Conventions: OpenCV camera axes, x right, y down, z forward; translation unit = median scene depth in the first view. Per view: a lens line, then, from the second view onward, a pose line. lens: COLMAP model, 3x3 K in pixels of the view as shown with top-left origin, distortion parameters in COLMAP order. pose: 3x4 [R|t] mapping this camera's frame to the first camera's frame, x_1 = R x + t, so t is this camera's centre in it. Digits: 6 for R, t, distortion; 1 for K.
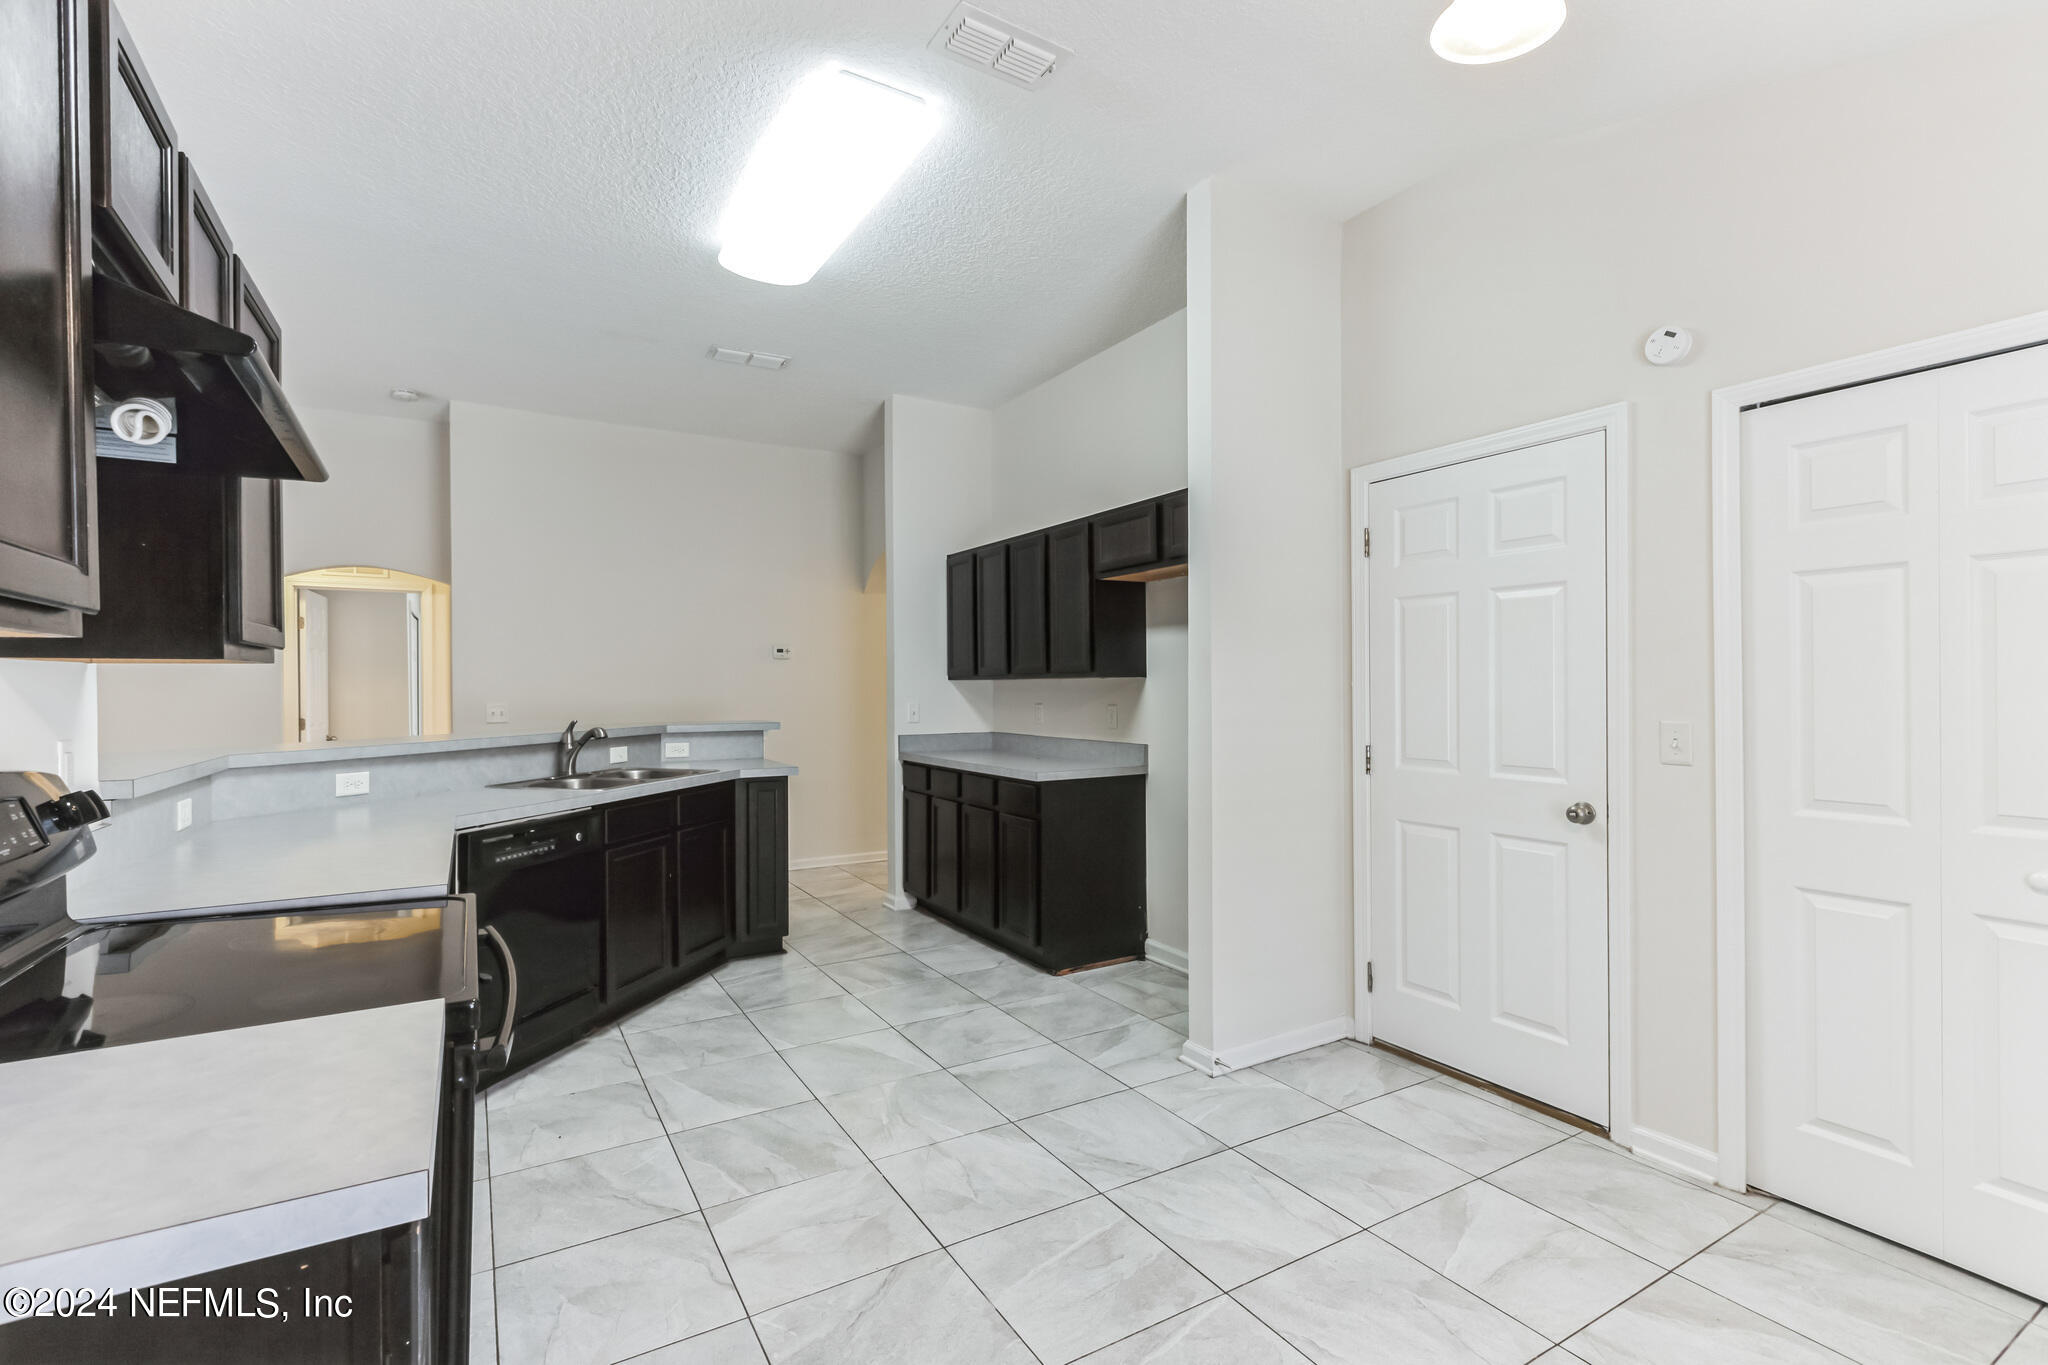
lens RADIAL K [[920.0, 0, 1015.1], [0, 920.0, 687.6], [0, 0, 1]] dist [0.000879, -0.000355]
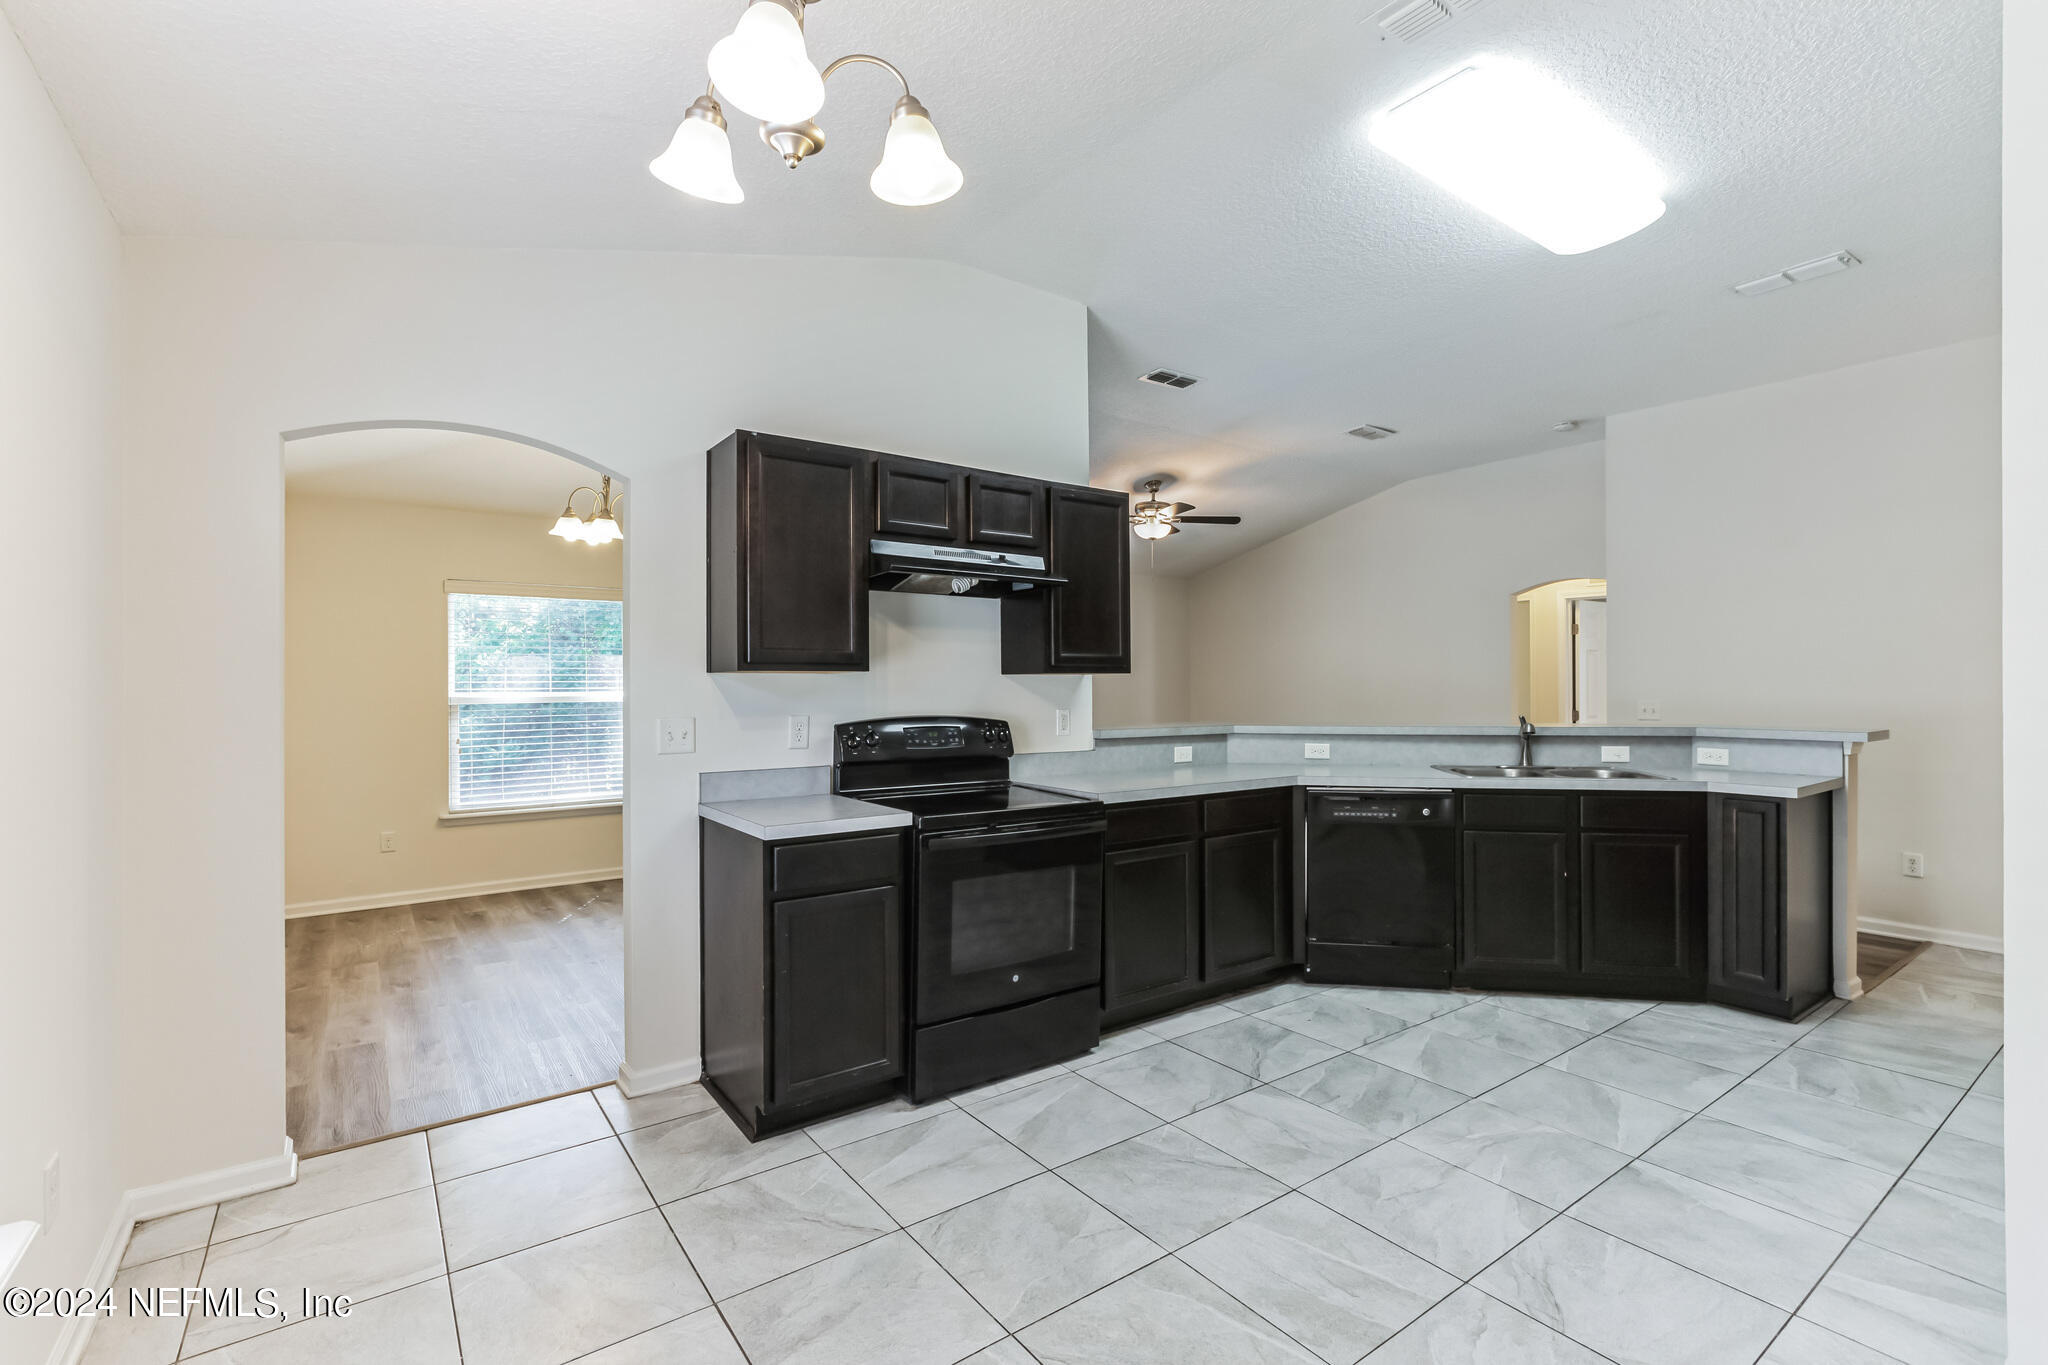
lens RADIAL K [[920.0, 0, 1015.1], [0, 920.0, 687.6], [0, 0, 1]] dist [0.000879, -0.000355]
pose [[0.087365, 0.006511, -0.996155, 0.686077], [-0.000263, 0.999979, 0.006513, -0.005661], [0.996176, -0.000307, 0.087365, 0.386493]]
